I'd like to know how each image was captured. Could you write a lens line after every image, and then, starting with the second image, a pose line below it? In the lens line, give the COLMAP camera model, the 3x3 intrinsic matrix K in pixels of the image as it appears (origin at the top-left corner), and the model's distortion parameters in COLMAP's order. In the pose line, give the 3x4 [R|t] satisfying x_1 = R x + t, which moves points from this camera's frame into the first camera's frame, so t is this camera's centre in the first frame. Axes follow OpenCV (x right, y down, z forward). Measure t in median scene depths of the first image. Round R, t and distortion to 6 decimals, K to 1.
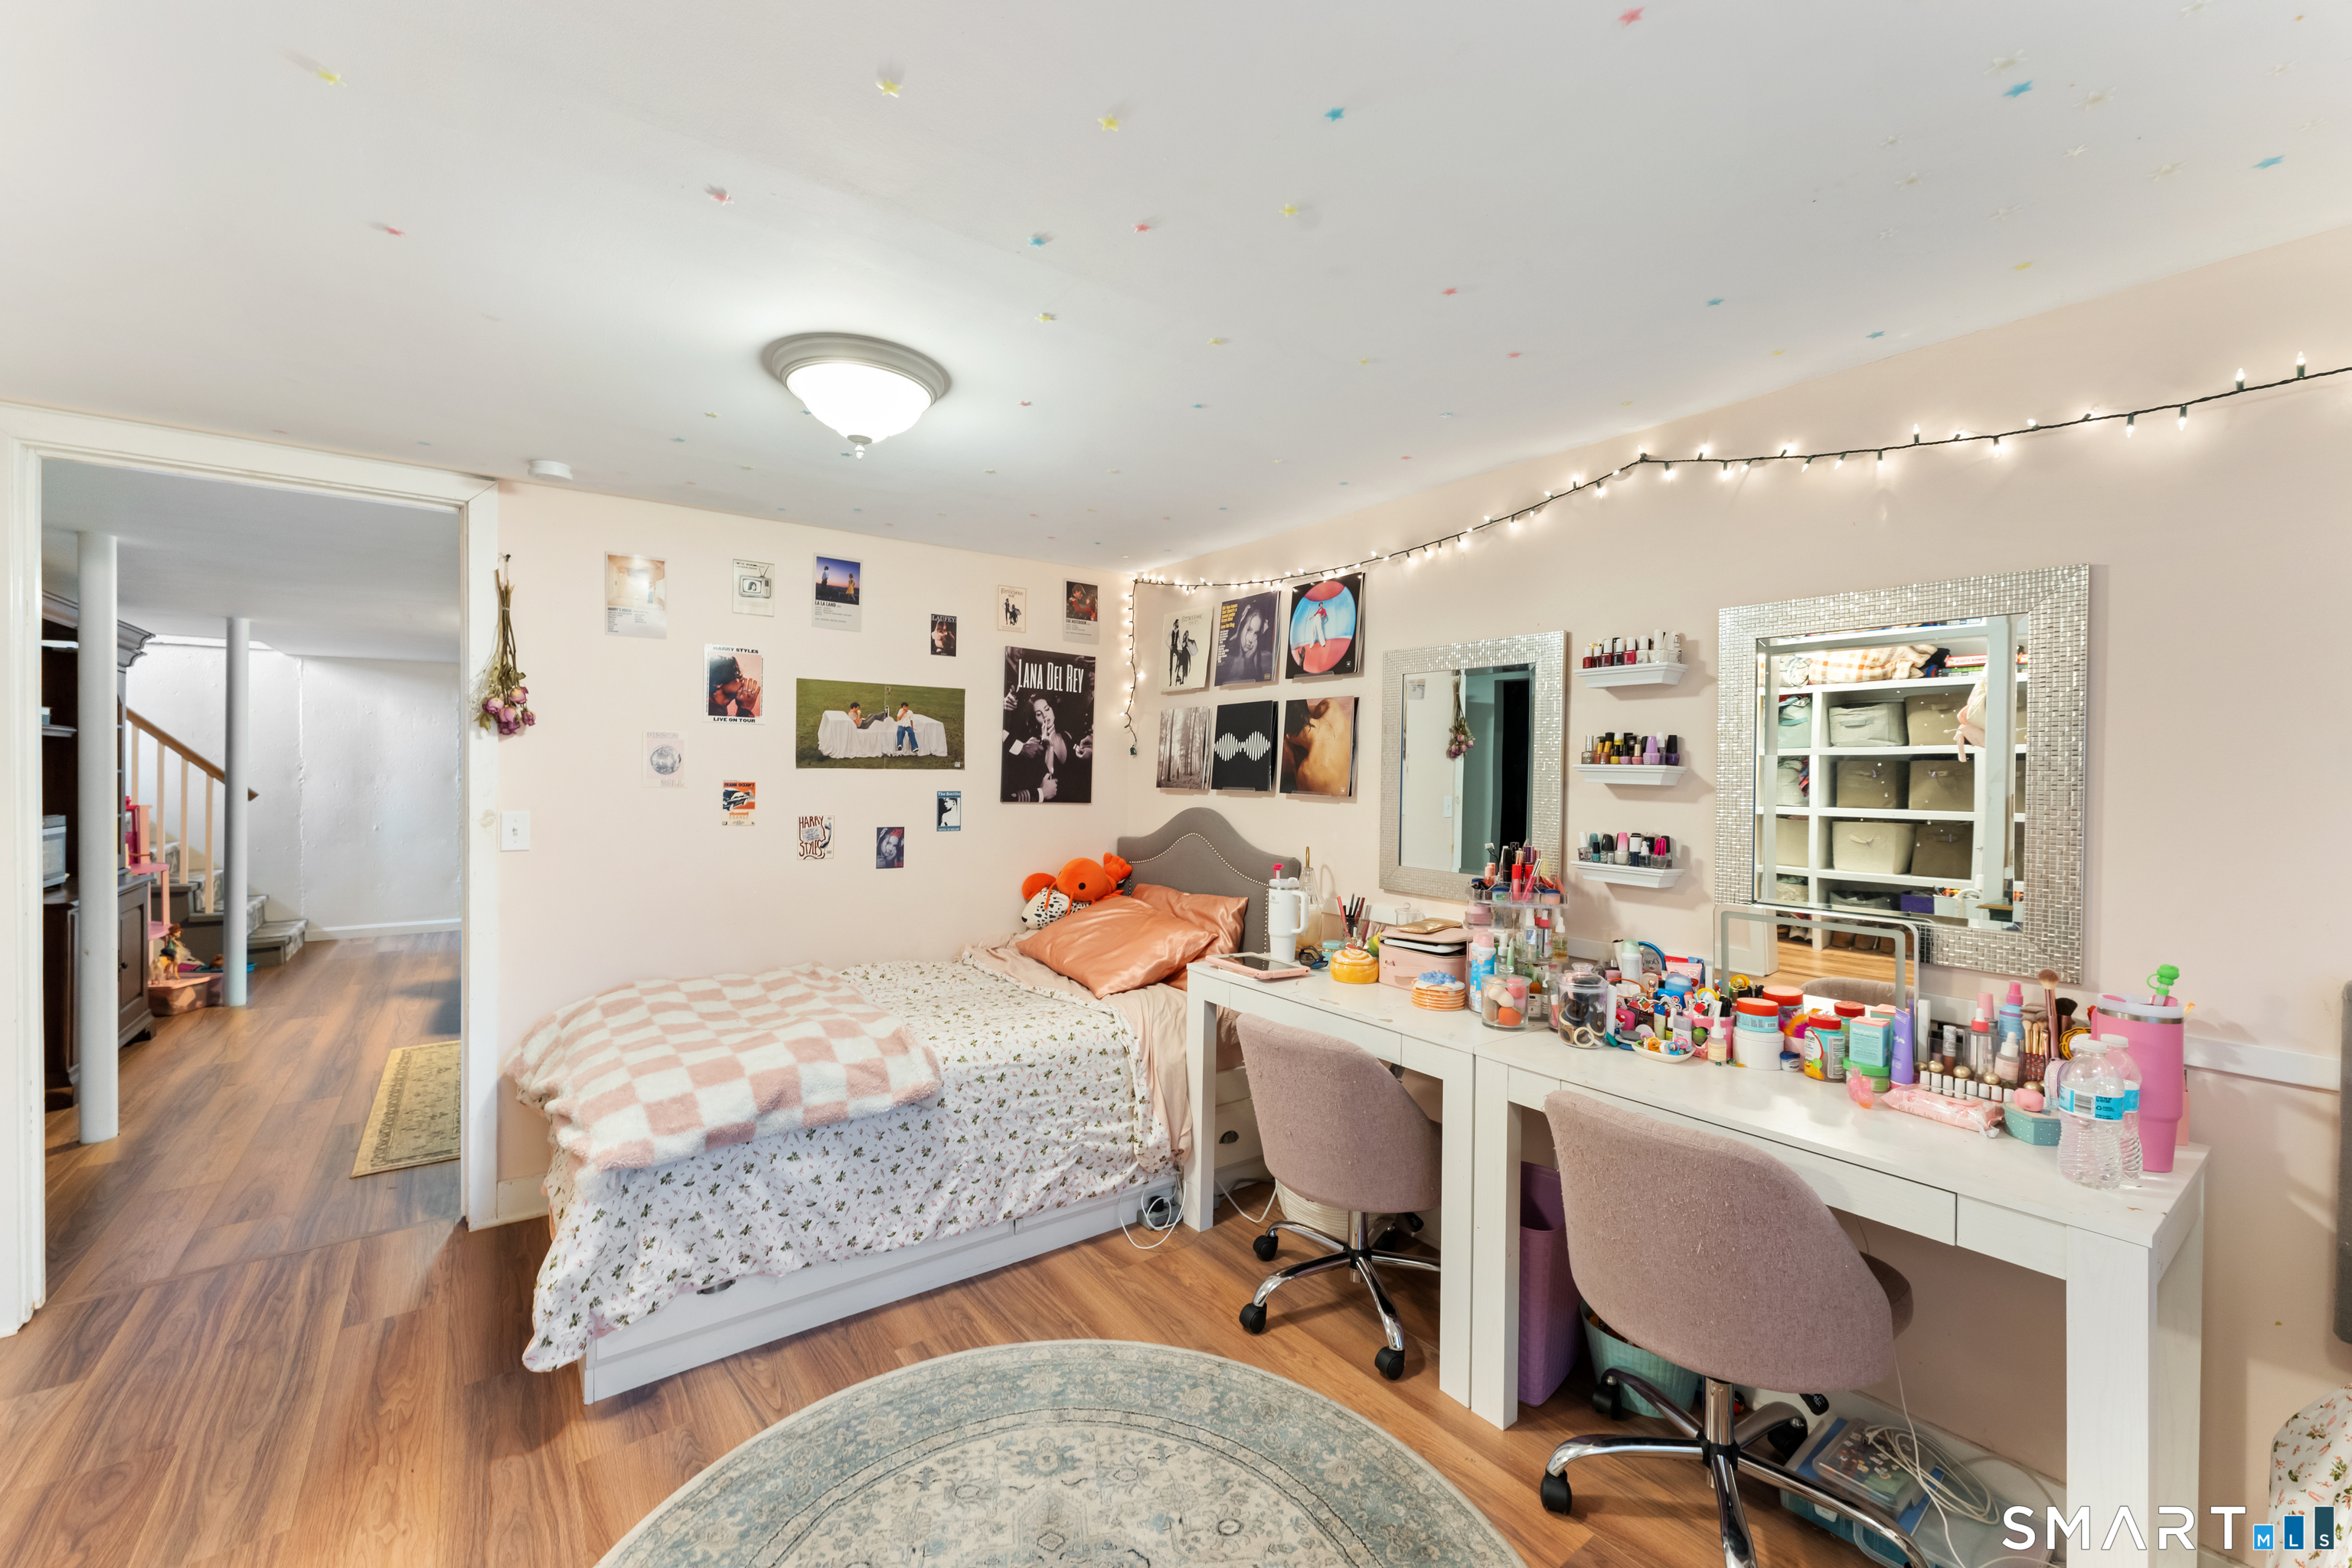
lens RADIAL K [[950.1, 0, 1165.4], [0, 950.1, 774.7], [0, 0, 1]] dist [0.000282, -0.000290]
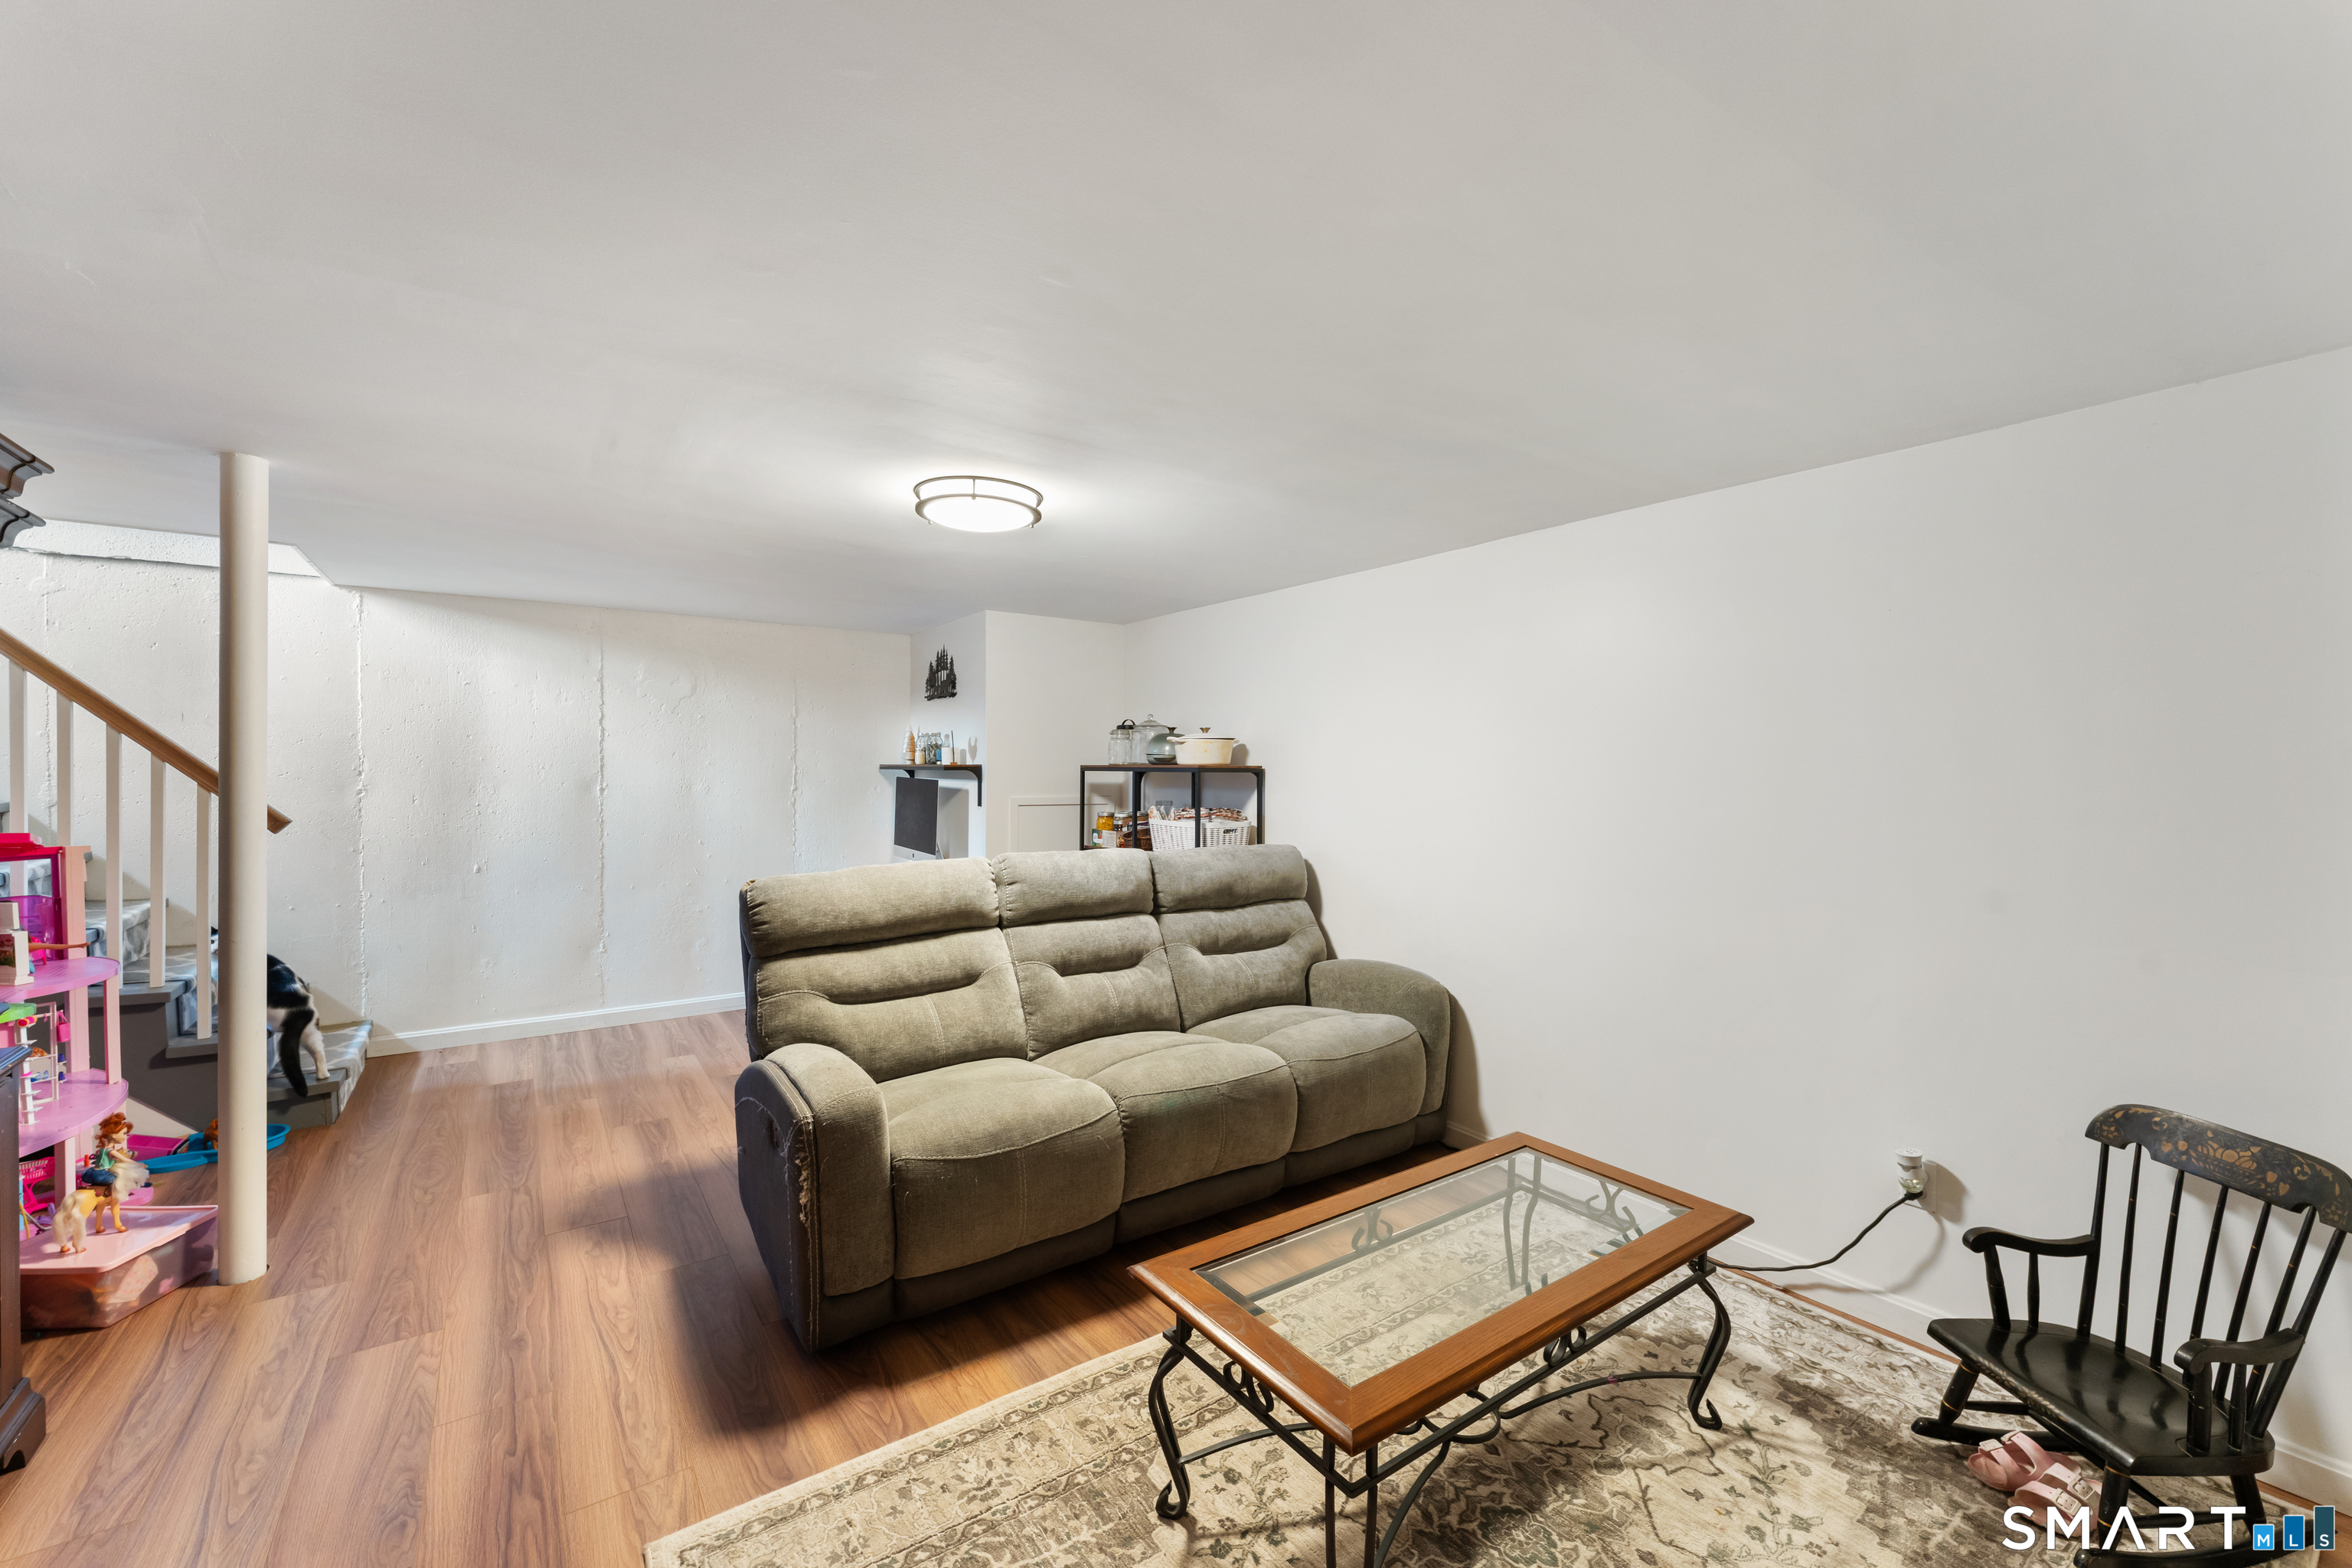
lens RADIAL K [[950.1, 0, 1157.0], [0, 950.1, 779.0], [0, 0, 1]] dist [0.000282, -0.000290]
pose [[0.999638, -0.014542, -0.022615, -0.468023], [0.014492, 0.999892, -0.002361, 0.006388], [0.022647, 0.002032, 0.999741, 0.491237]]
